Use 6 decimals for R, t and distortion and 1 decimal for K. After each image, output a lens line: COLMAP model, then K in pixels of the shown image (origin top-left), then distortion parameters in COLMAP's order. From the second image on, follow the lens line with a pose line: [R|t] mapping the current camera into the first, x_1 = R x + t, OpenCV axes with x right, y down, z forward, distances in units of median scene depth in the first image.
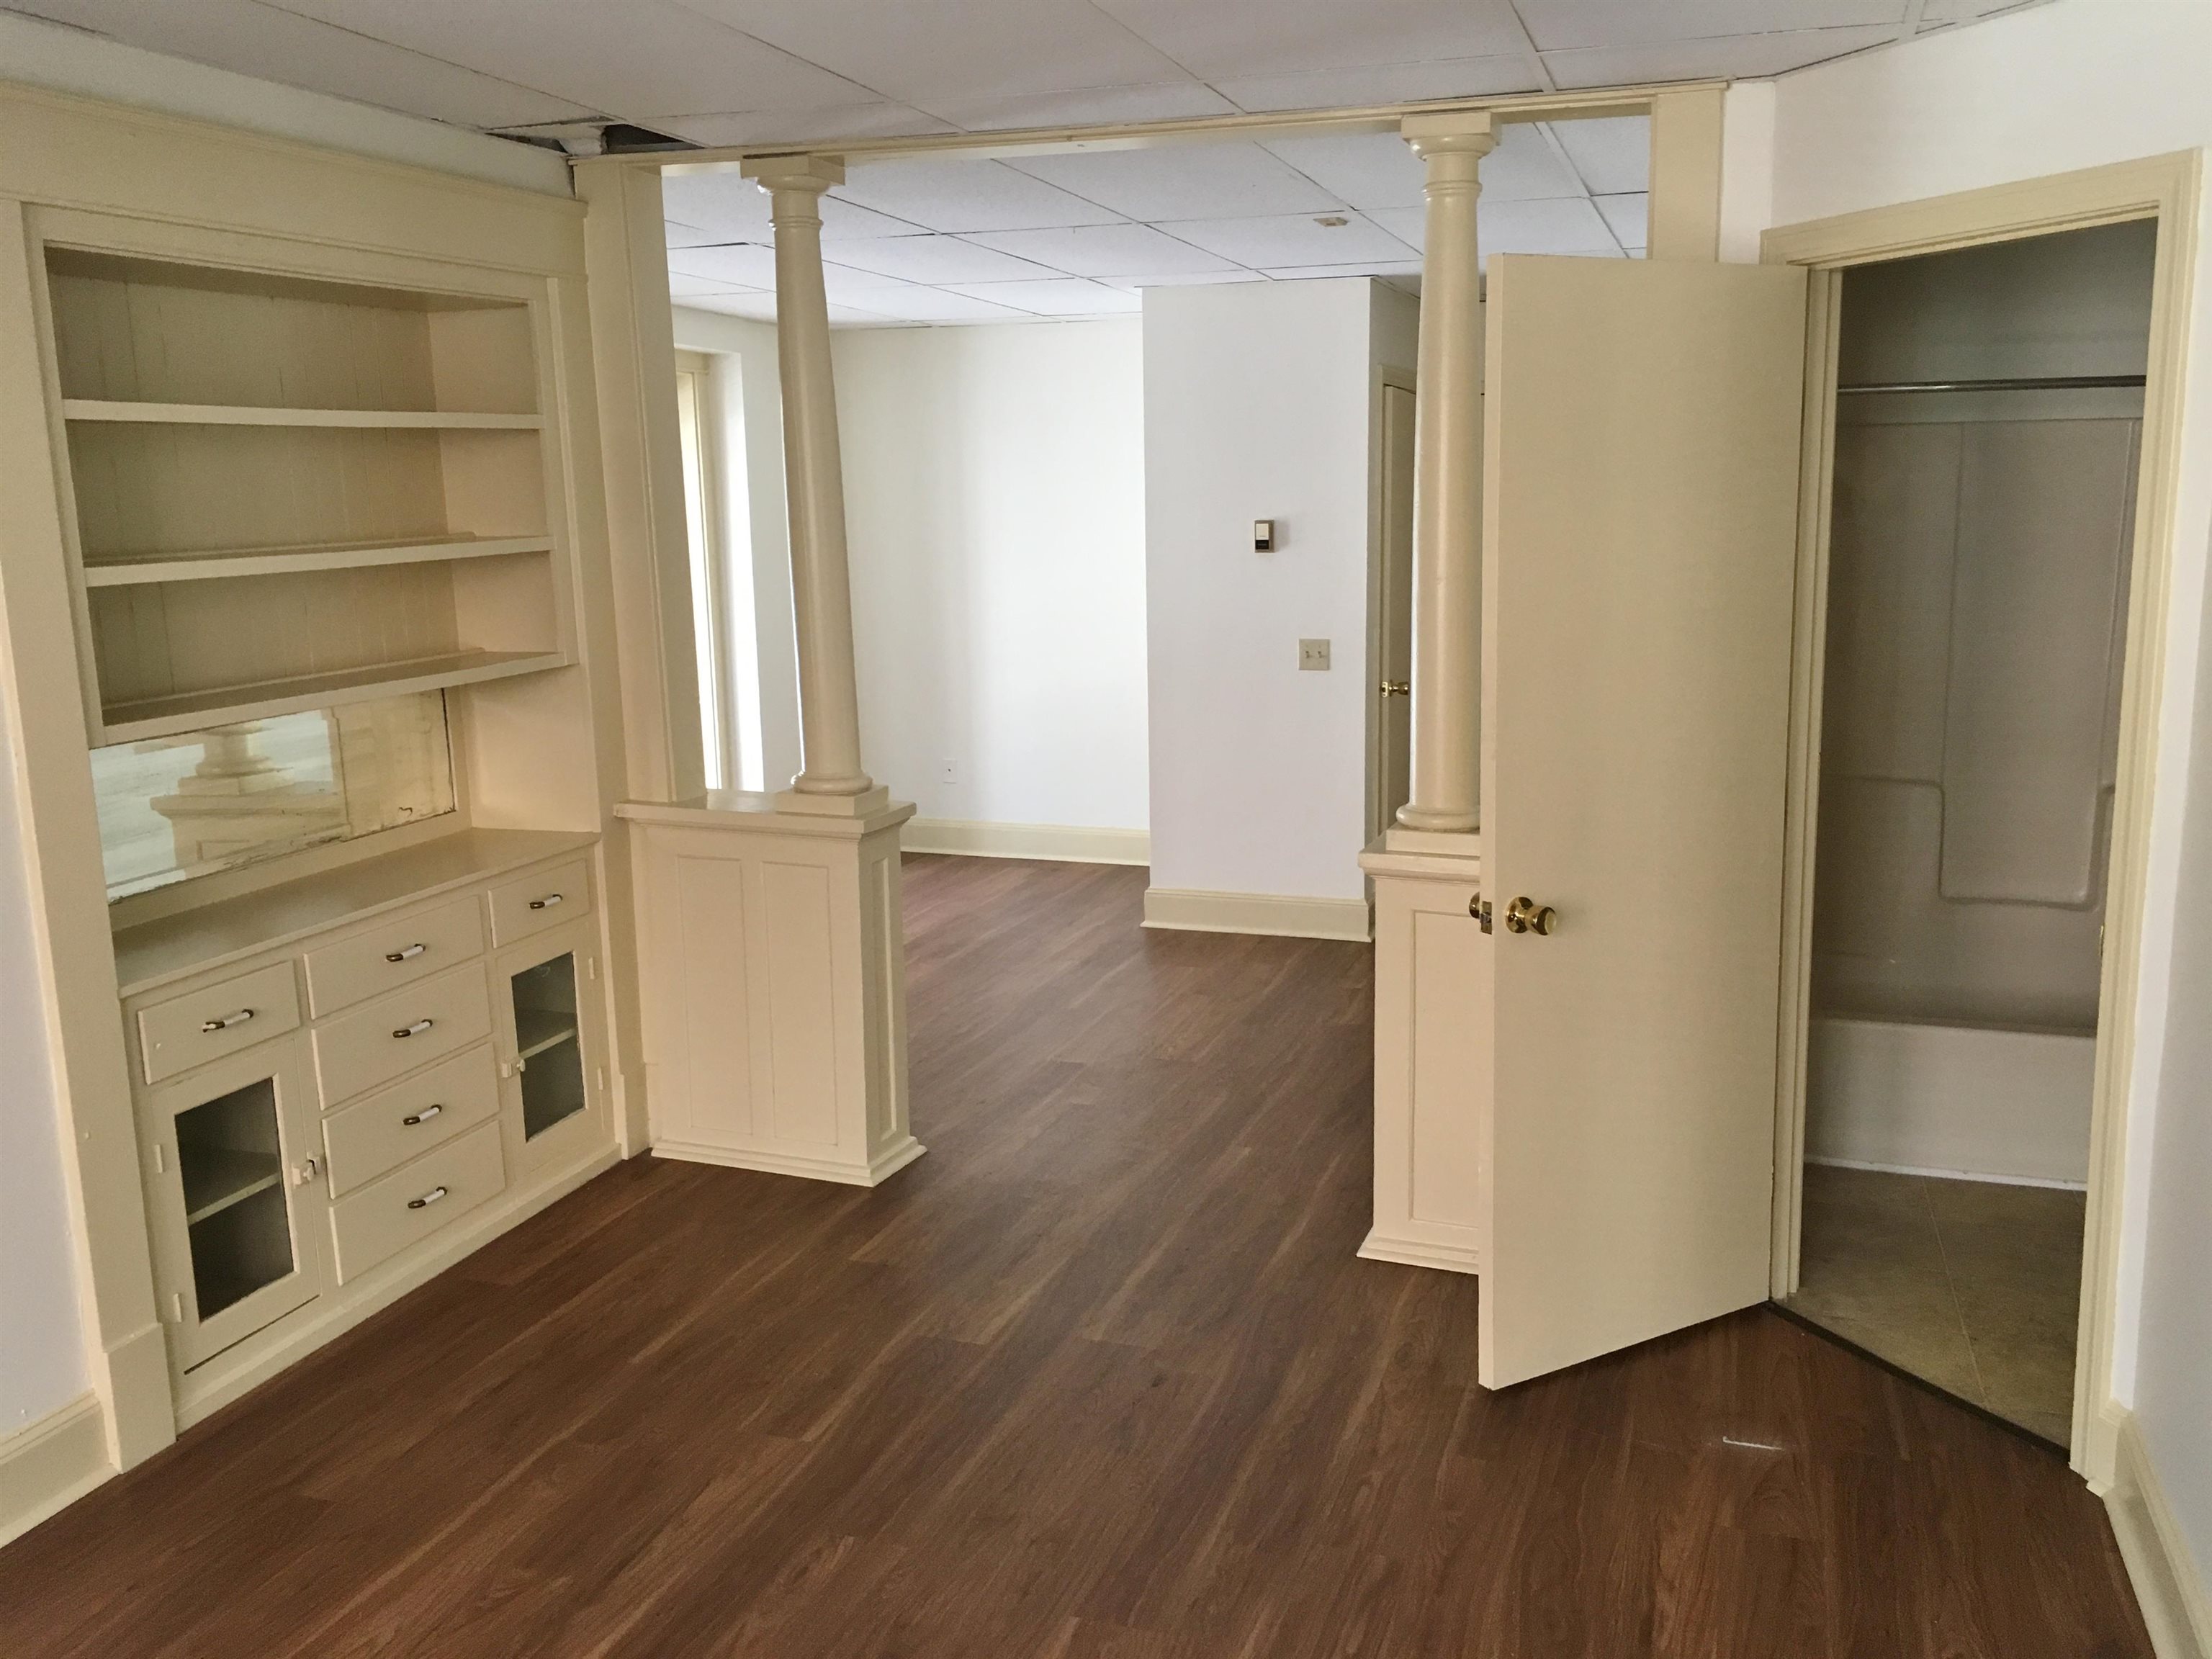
lens RADIAL K [[1889.0, 0, 1110.6], [0, 1889.0, 829.3], [0, 0, 1]] dist [0.087106, -0.118717]
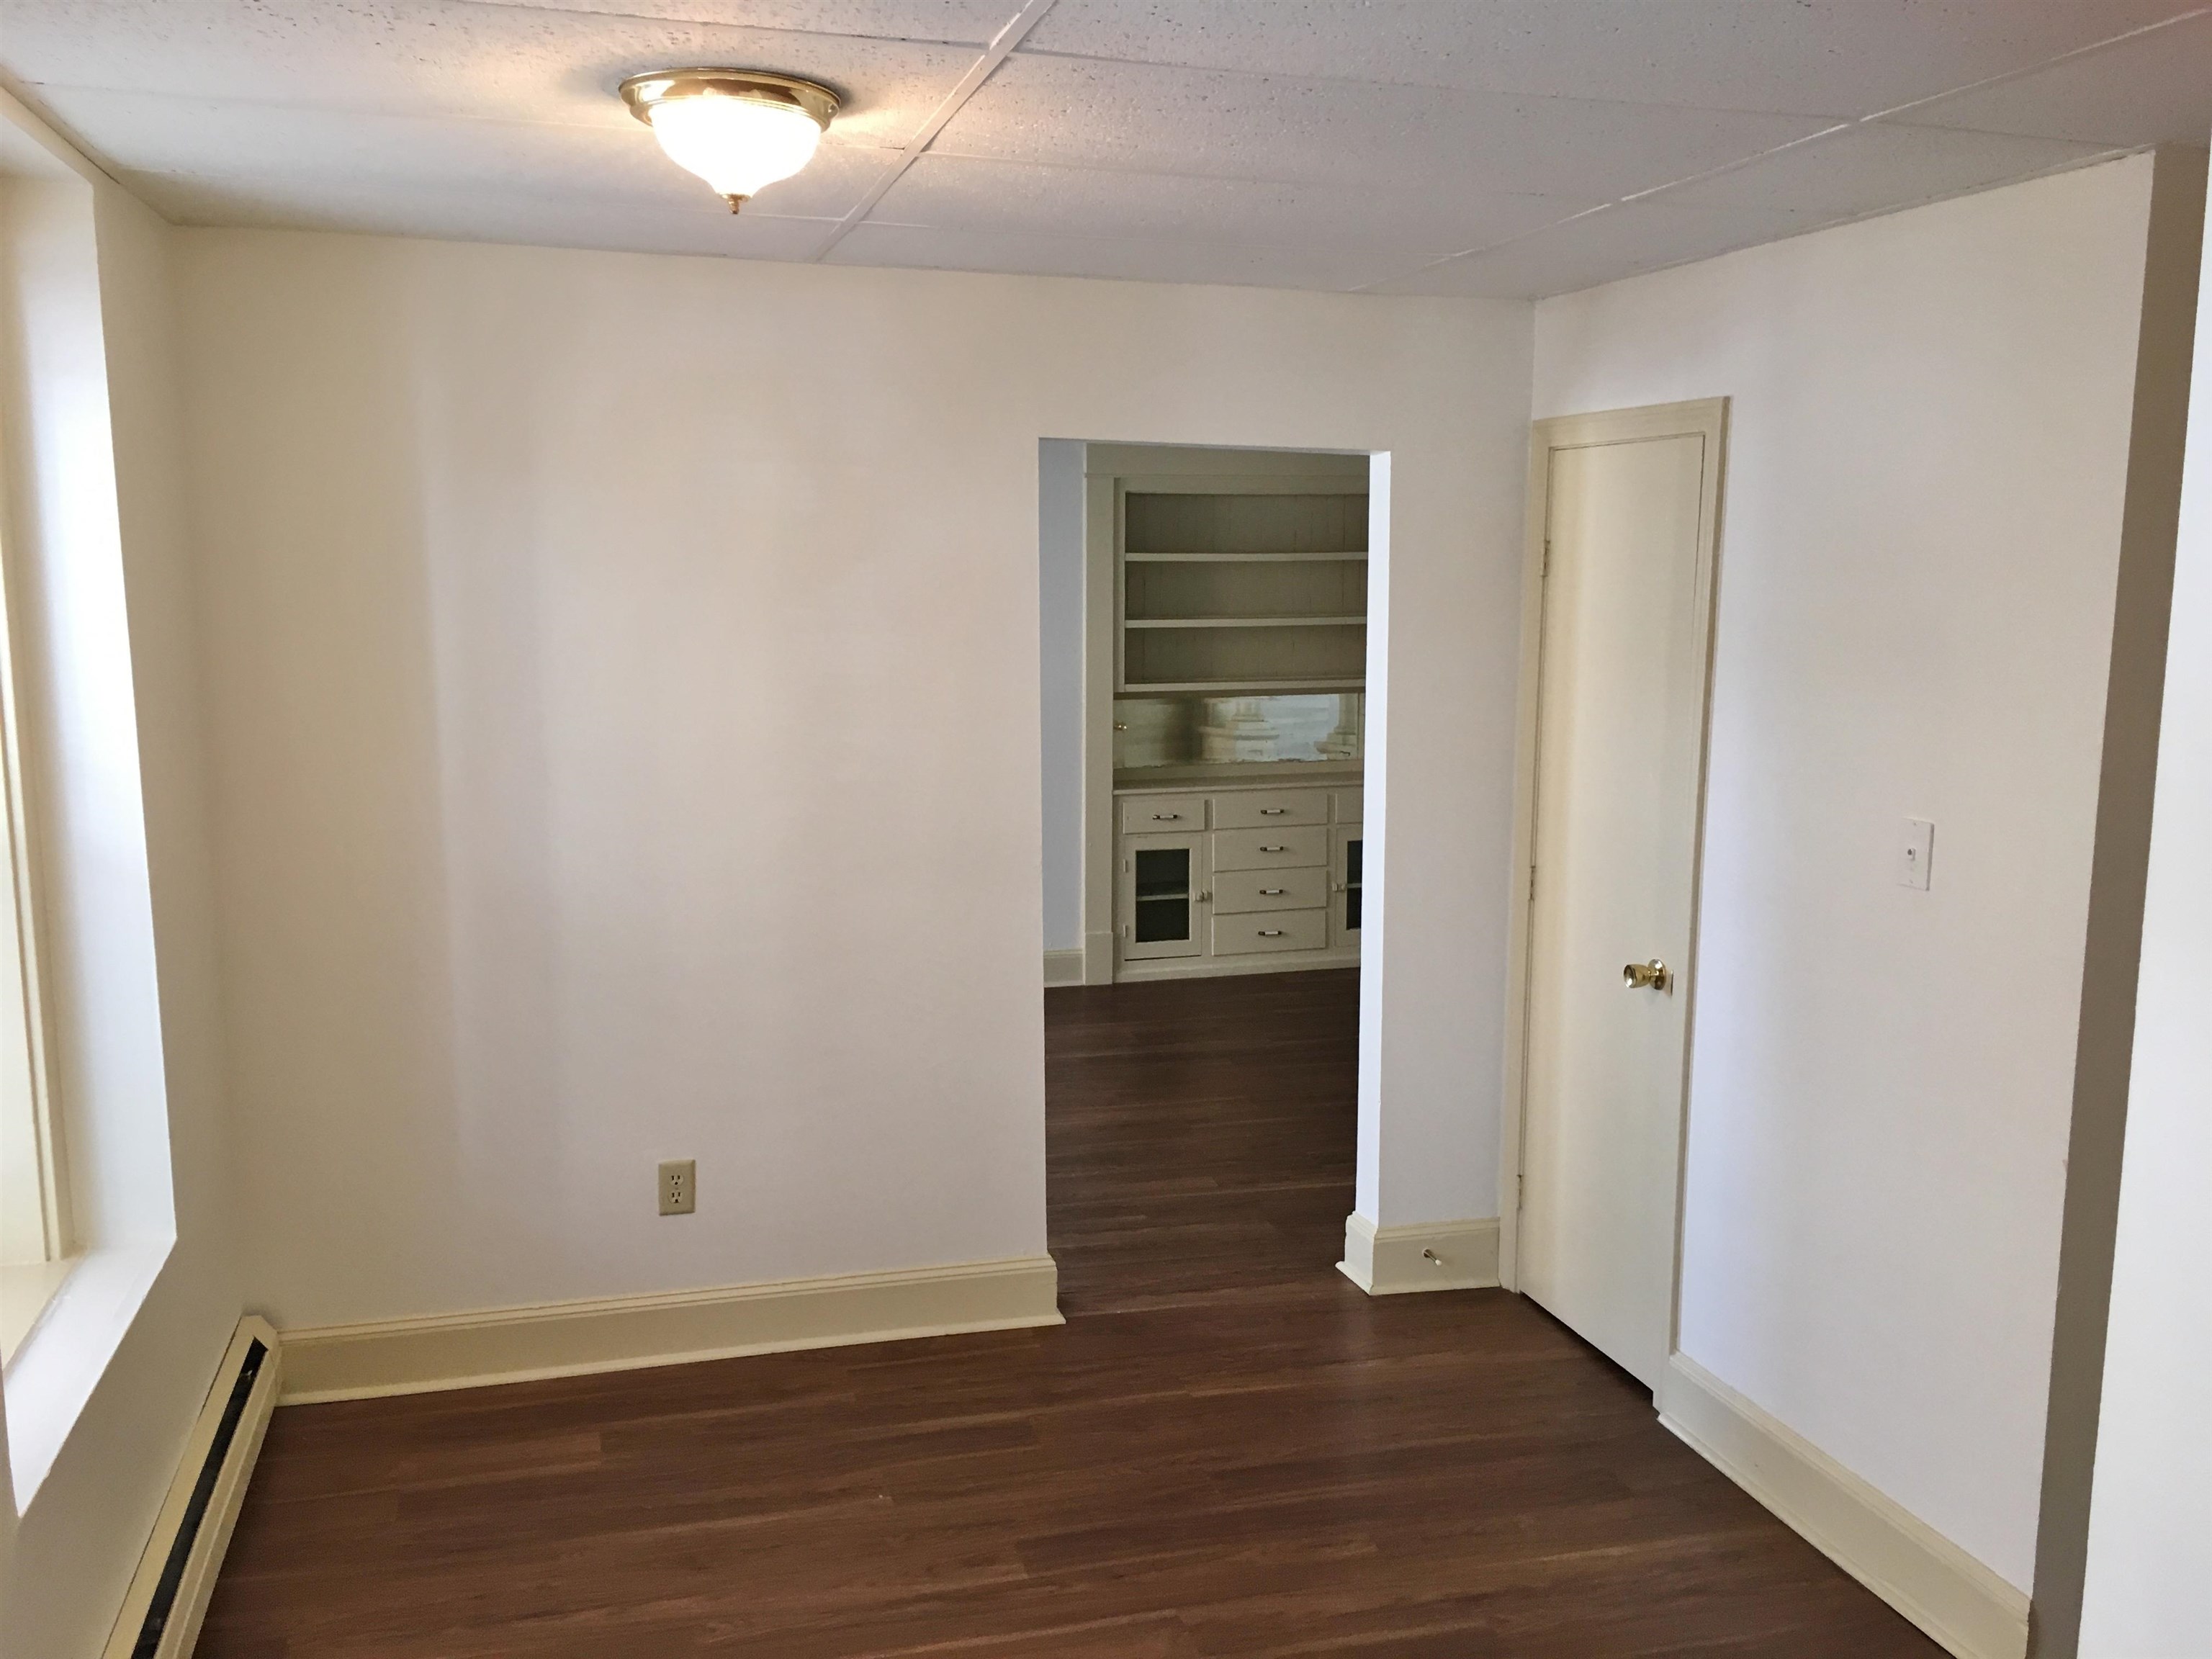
lens RADIAL K [[1889.0, 0, 1110.6], [0, 1889.0, 829.3], [0, 0, 1]] dist [0.087106, -0.118717]
pose [[0.572766, 0.139721, -0.807723, 1.128782], [-0.163061, 0.985094, 0.054775, -0.000018], [0.803337, 0.100335, 0.587012, -0.328341]]
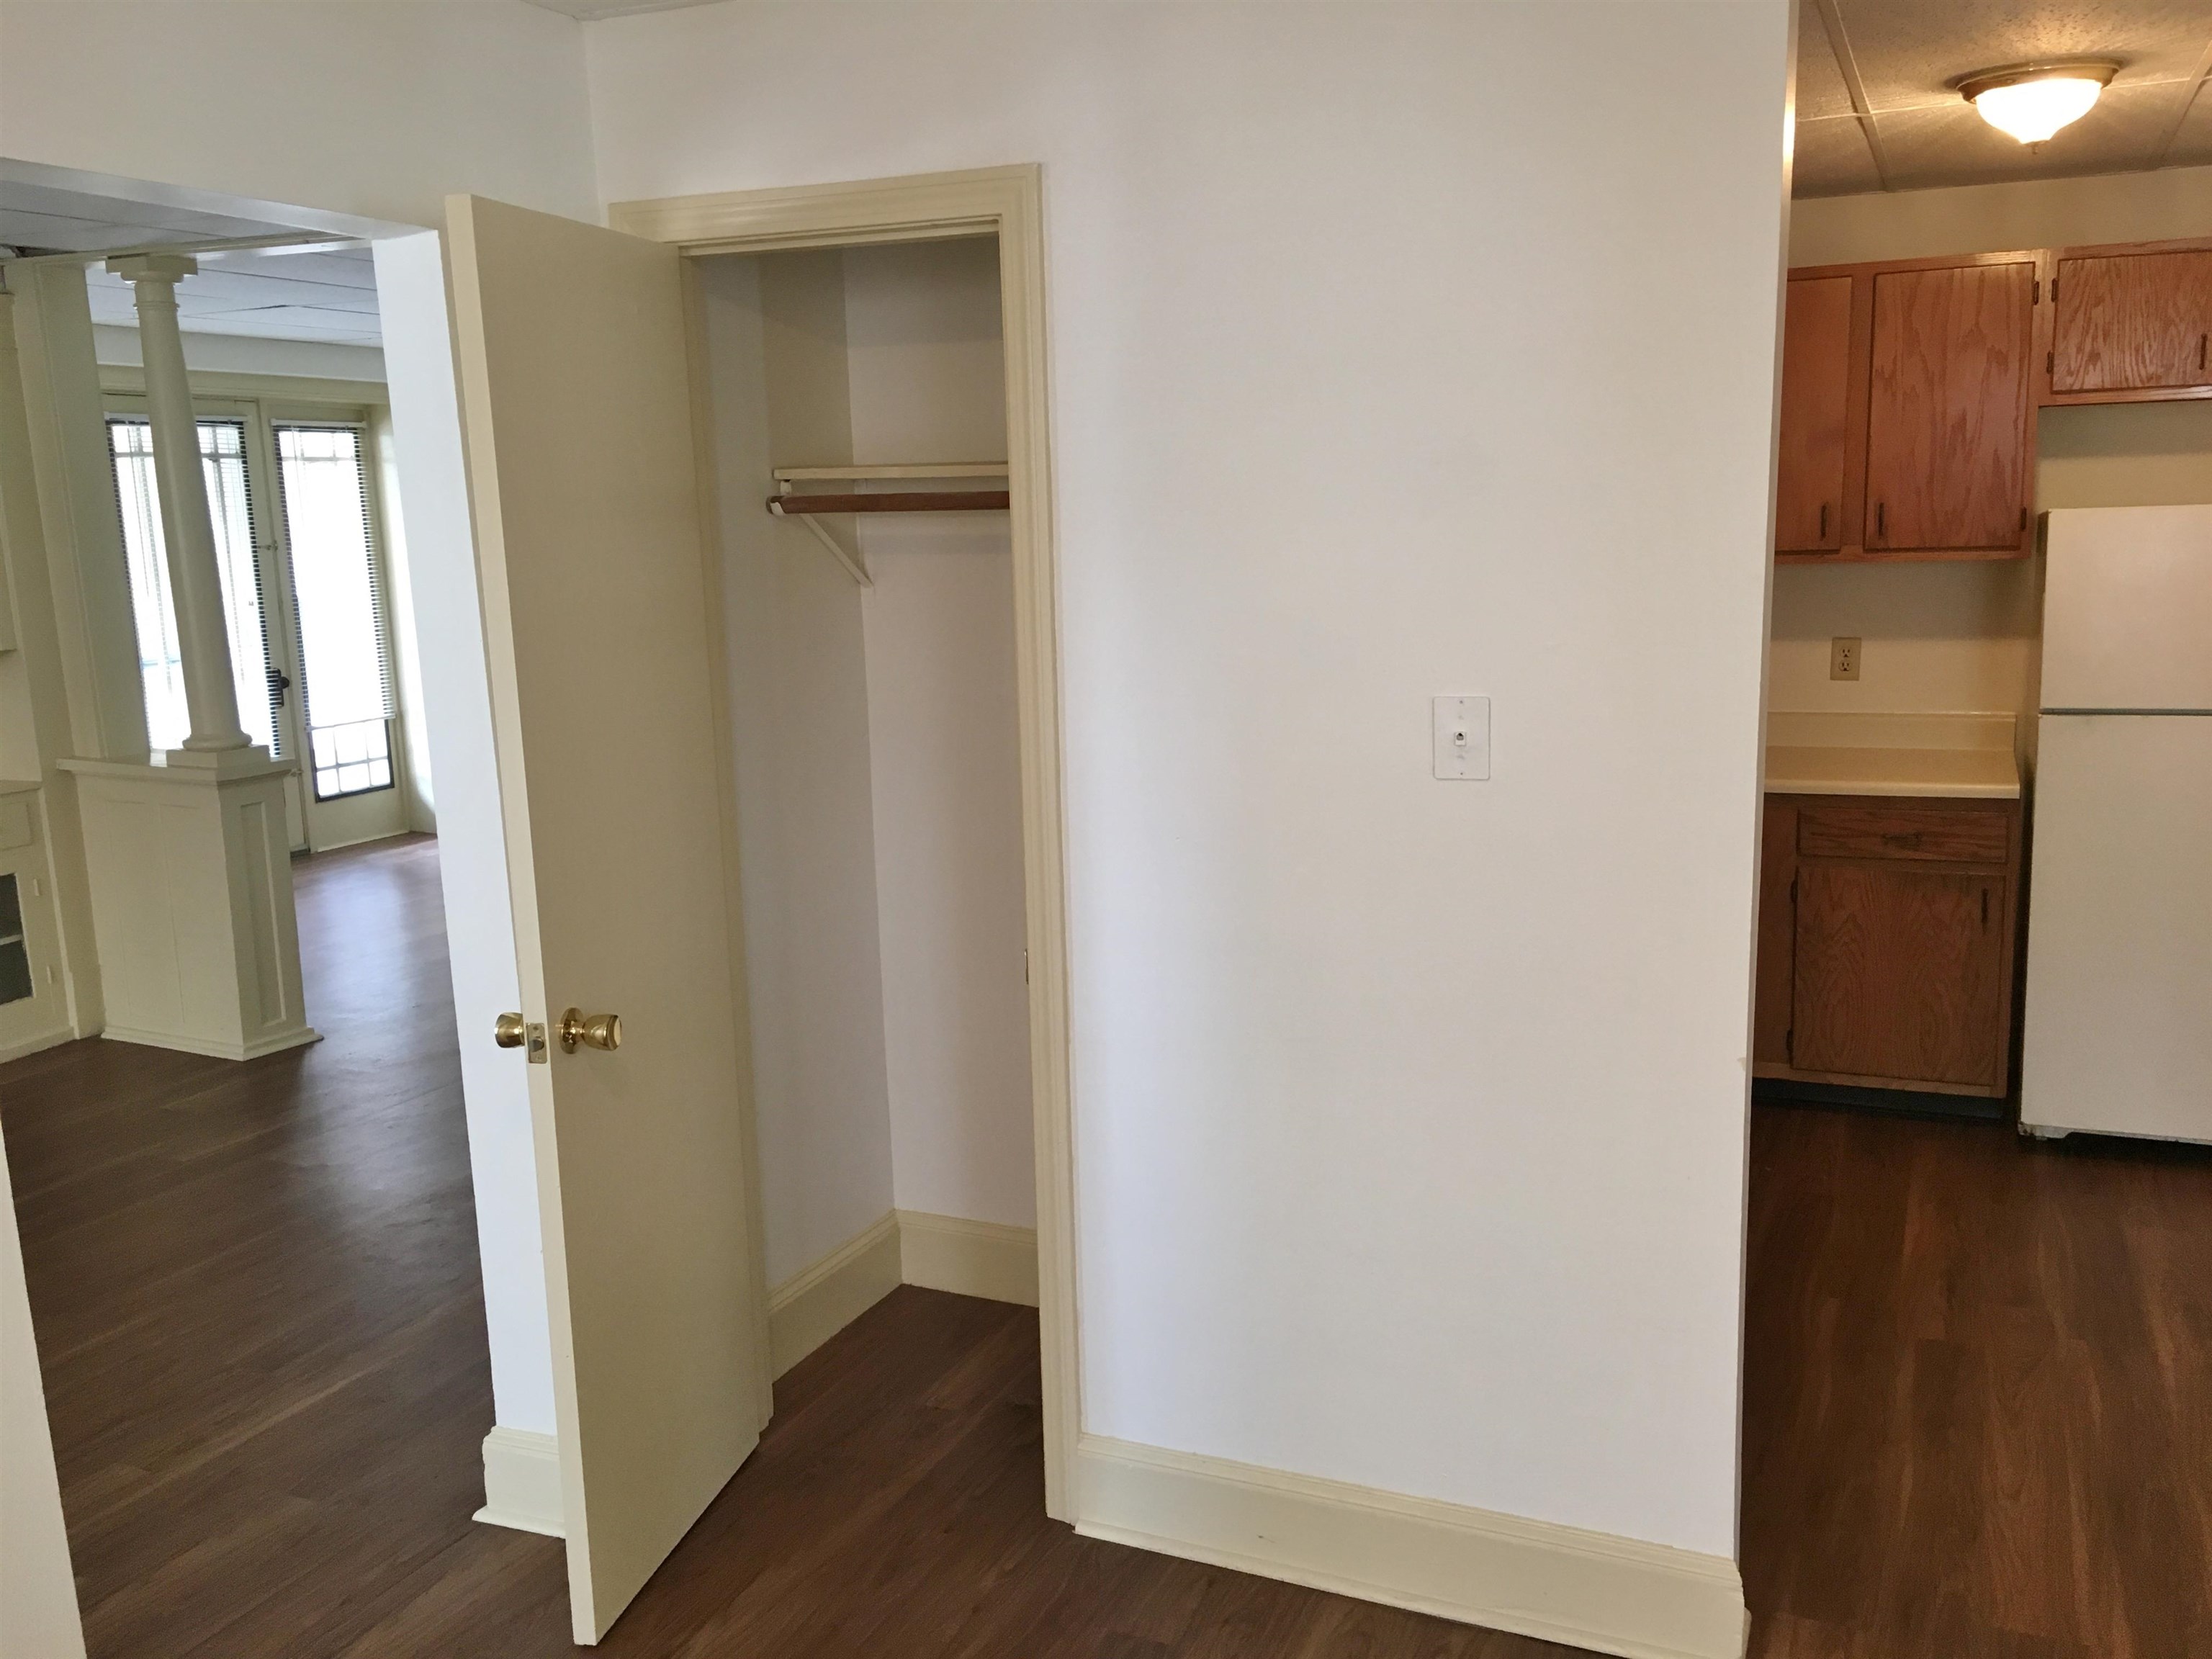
lens RADIAL K [[1889.0, 0, 1110.6], [0, 1889.0, 829.3], [0, 0, 1]] dist [0.087106, -0.118717]
pose [[0.995484, 0.004833, -0.094803, 0.626733], [-0.004378, 0.999978, 0.005003, 0.026793], [0.094825, -0.004565, 0.995484, -0.238863]]
